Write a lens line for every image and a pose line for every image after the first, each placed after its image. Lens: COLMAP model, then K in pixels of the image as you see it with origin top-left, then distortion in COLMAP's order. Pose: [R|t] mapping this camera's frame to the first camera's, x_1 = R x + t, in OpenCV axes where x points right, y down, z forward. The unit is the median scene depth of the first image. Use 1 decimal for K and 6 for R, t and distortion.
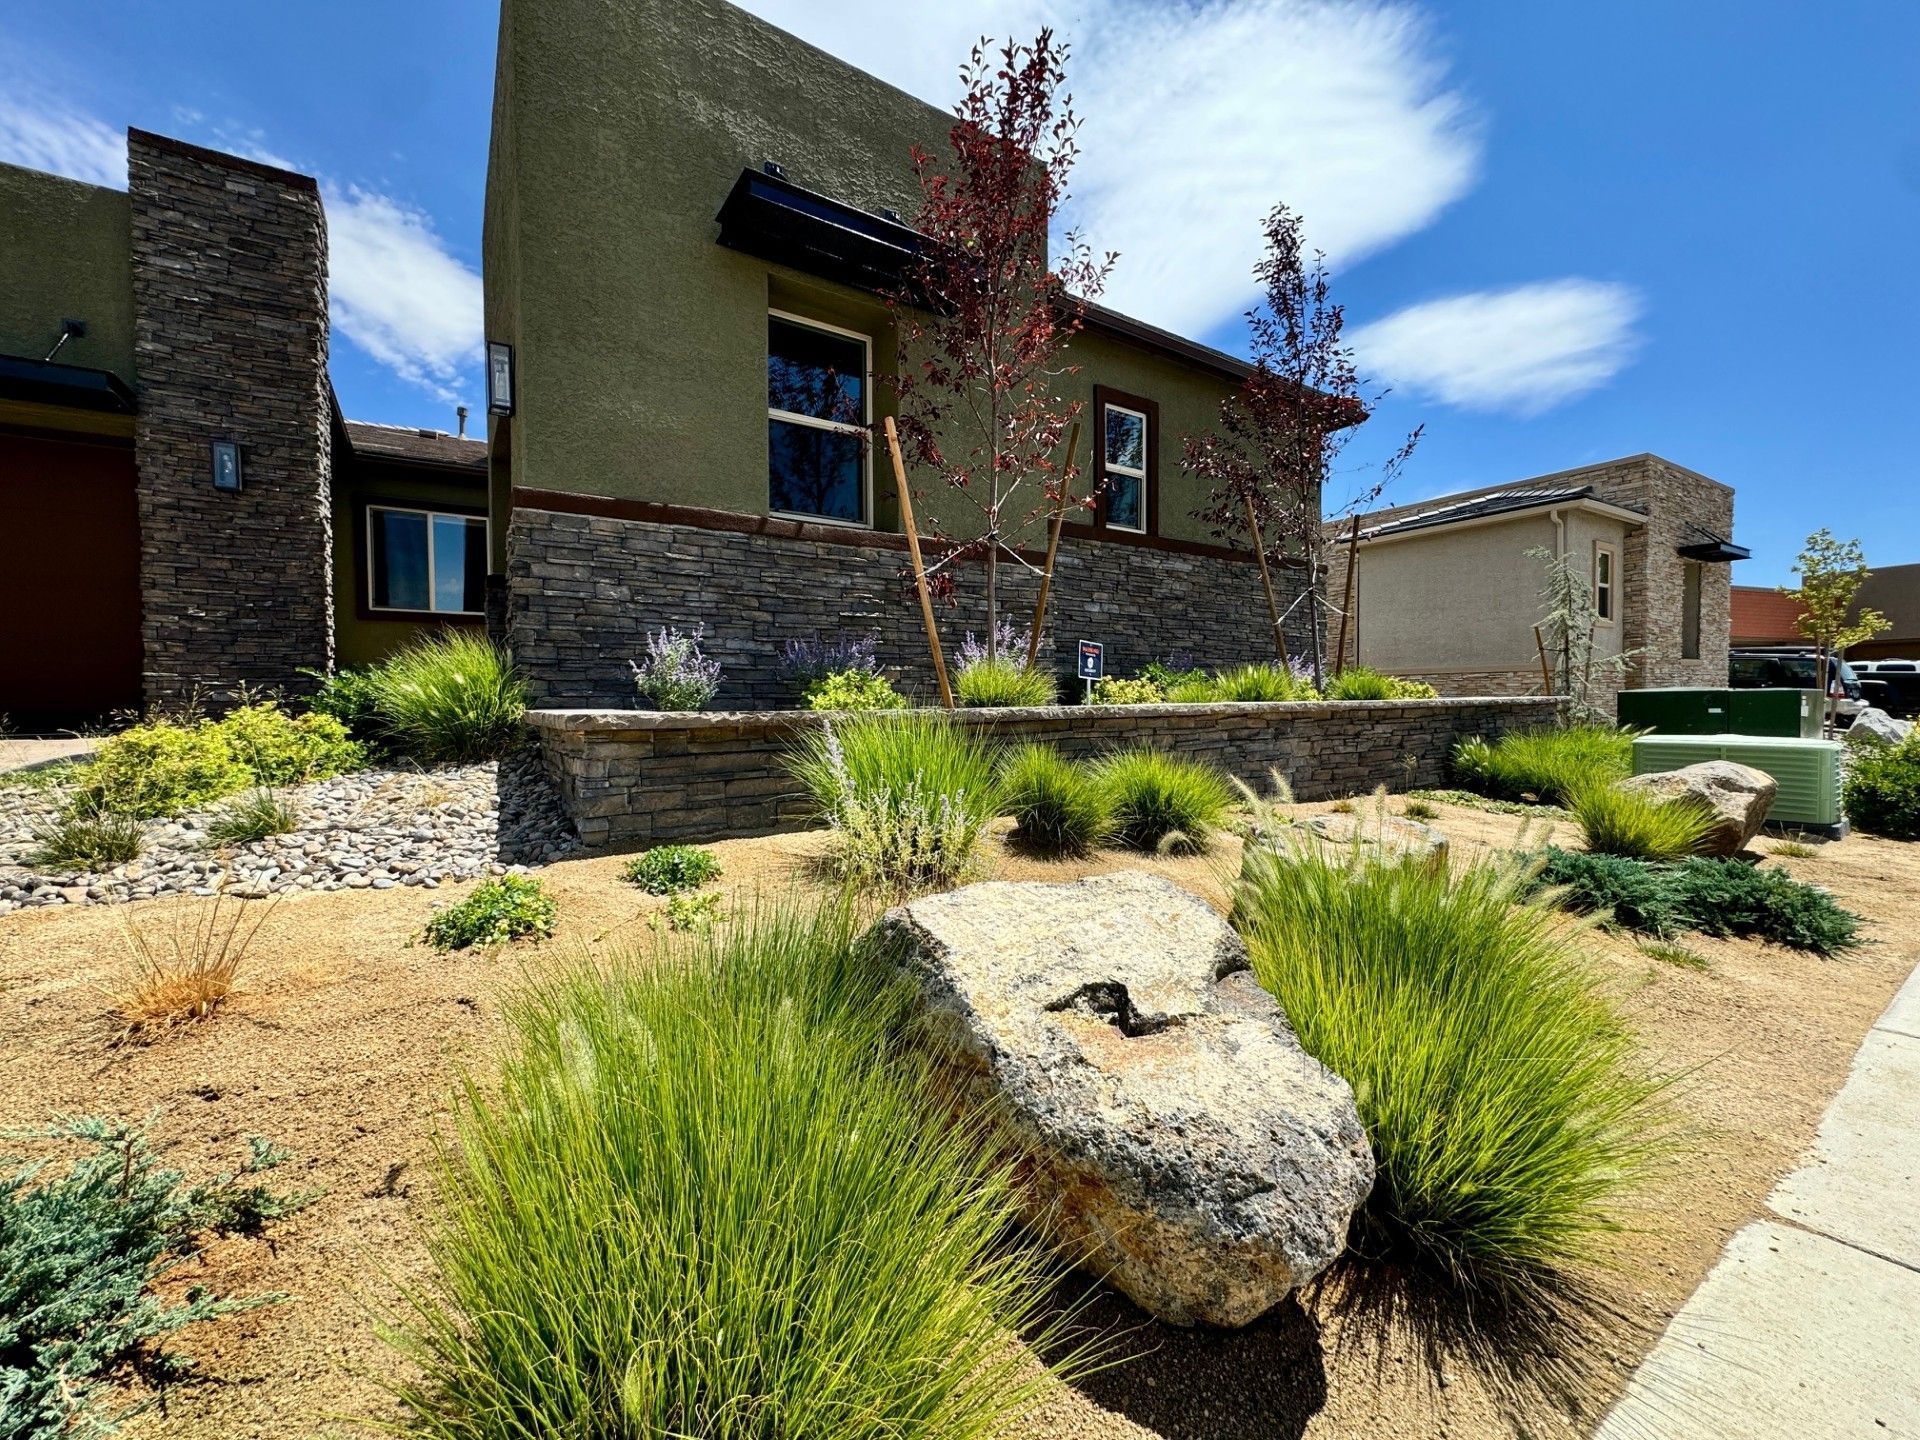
lens RADIAL K [[761.9, 0, 965.8], [0, 761.9, 725.7], [0, 0, 1]] dist [-0.009682, 0.000876]
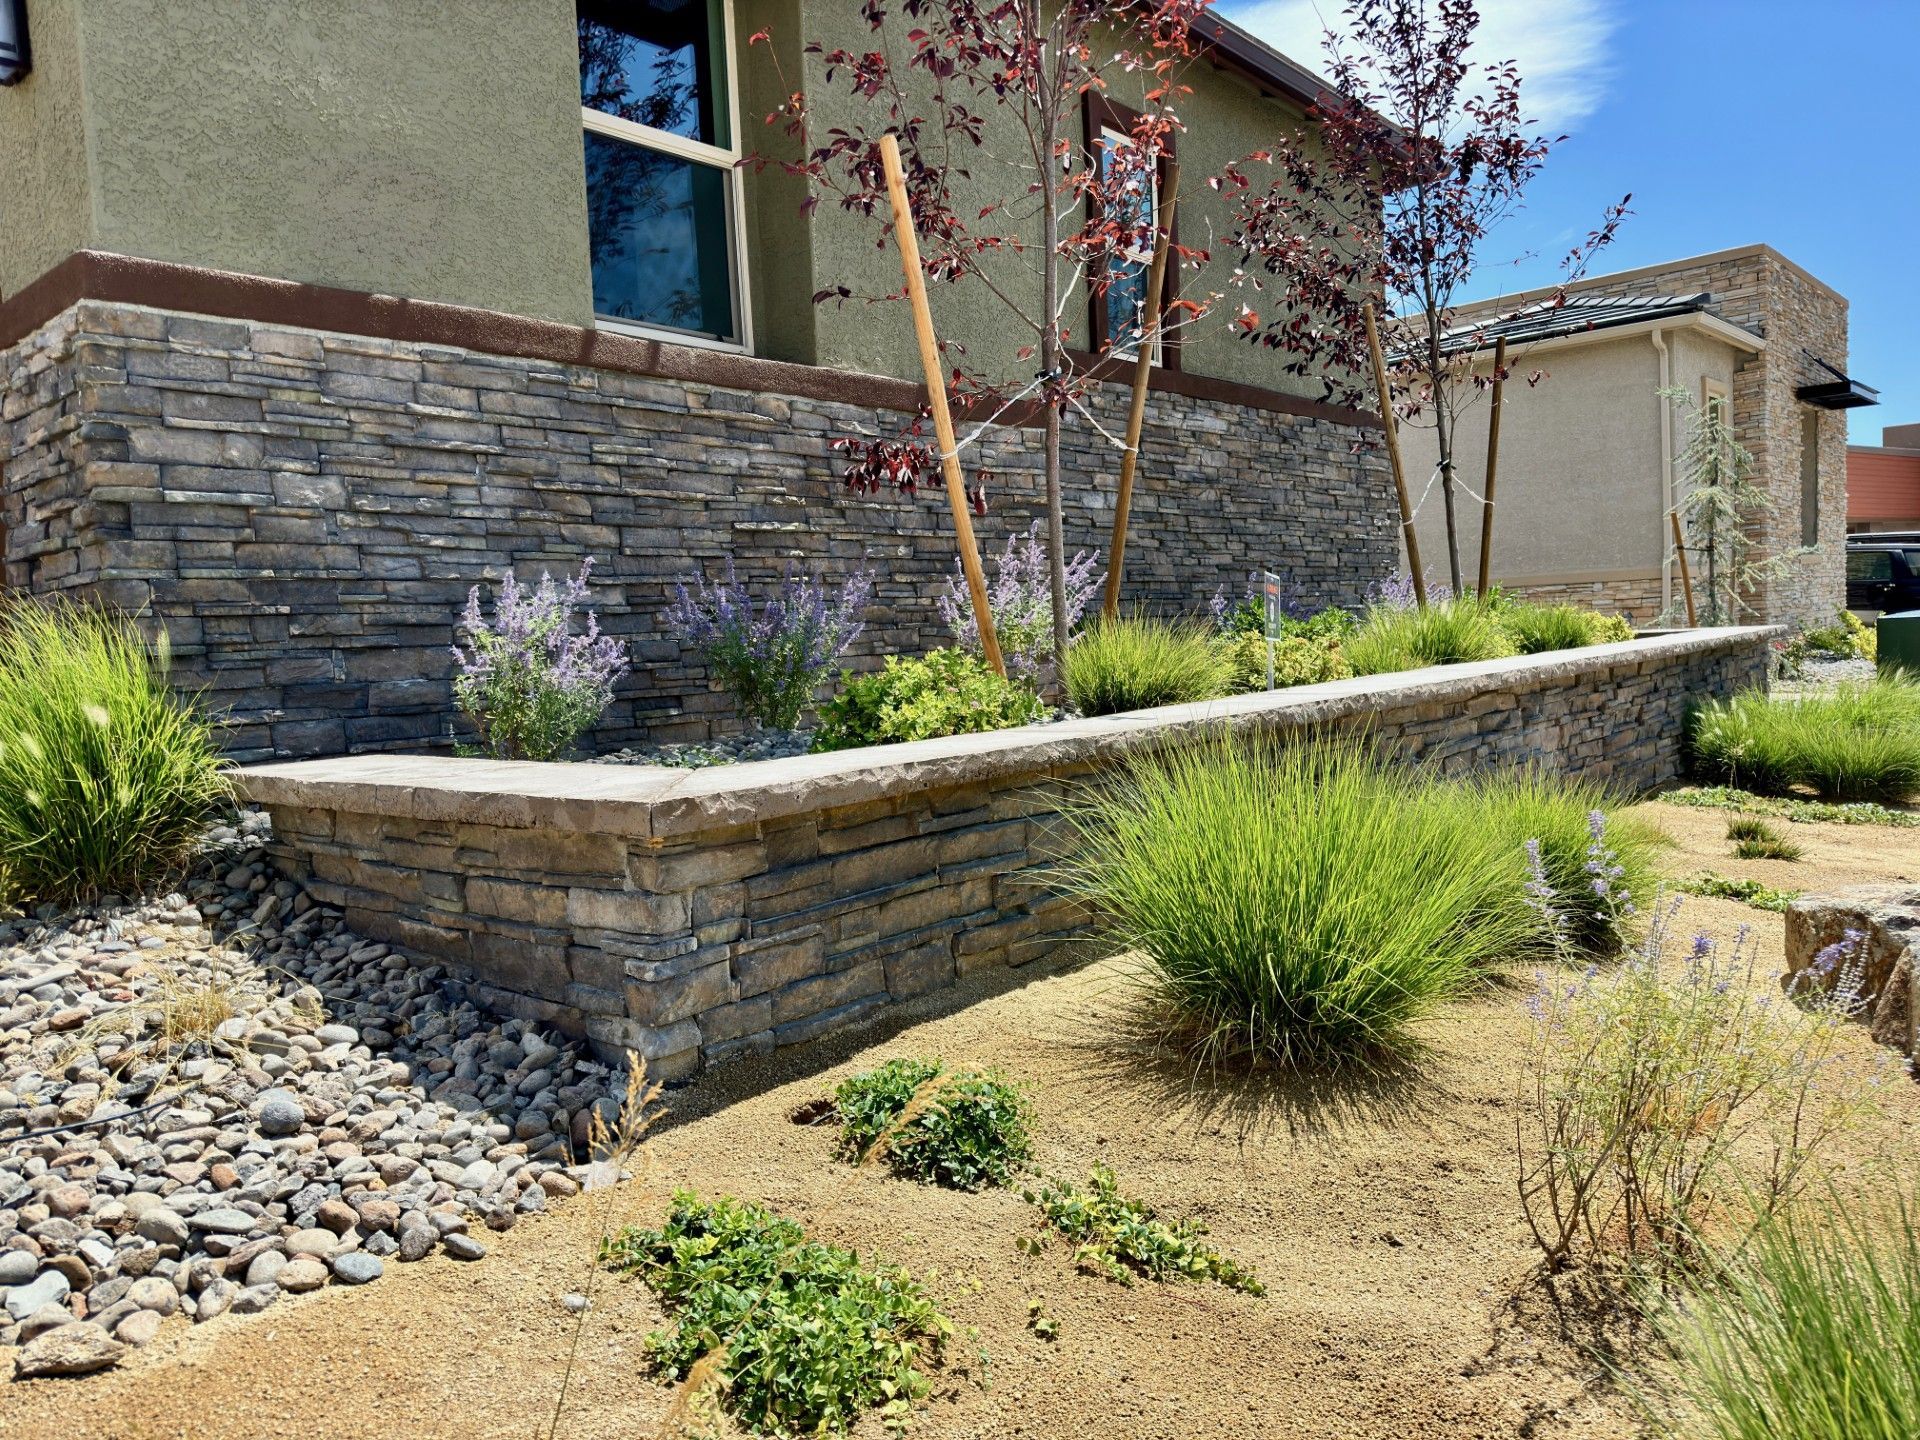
lens RADIAL K [[1346.6, 0, 958.4], [0, 1346.6, 725.6], [0, 0, 1]] dist [0.029960, -0.027463]
pose [[0.962163, -0.057236, 0.266394, -0.266933], [0.050299, 0.998196, 0.032798, -0.035864], [-0.267791, -0.018158, 0.963306, 0.094025]]
